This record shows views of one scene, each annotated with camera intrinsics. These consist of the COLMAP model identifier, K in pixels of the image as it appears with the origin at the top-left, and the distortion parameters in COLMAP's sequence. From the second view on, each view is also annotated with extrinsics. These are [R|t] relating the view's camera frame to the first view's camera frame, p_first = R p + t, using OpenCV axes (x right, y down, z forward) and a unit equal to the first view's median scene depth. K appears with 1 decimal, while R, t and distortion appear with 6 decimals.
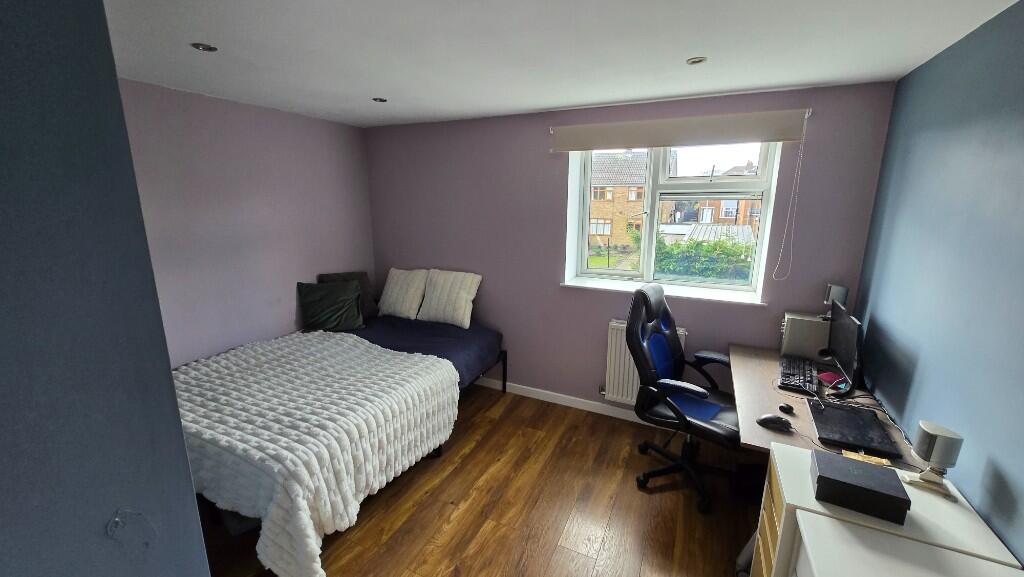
lens RADIAL K [[400.7, 0, 511.6], [0, 400.7, 283.0], [0, 0, 1]] dist [0.002305, 0.000050]
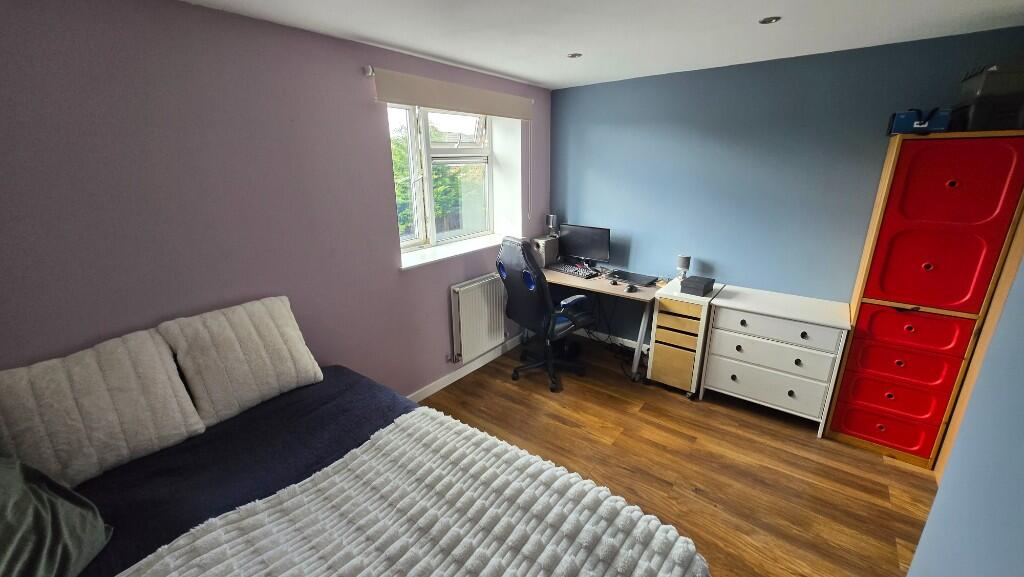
lens RADIAL K [[400.7, 0, 511.6], [0, 400.7, 283.0], [0, 0, 1]] dist [0.002305, 0.000050]
pose [[0.227698, -0.286791, 0.930540, -0.658862], [0.217611, 0.946460, 0.238450, -0.126876], [-0.949104, 0.148202, 0.277916, 0.603870]]
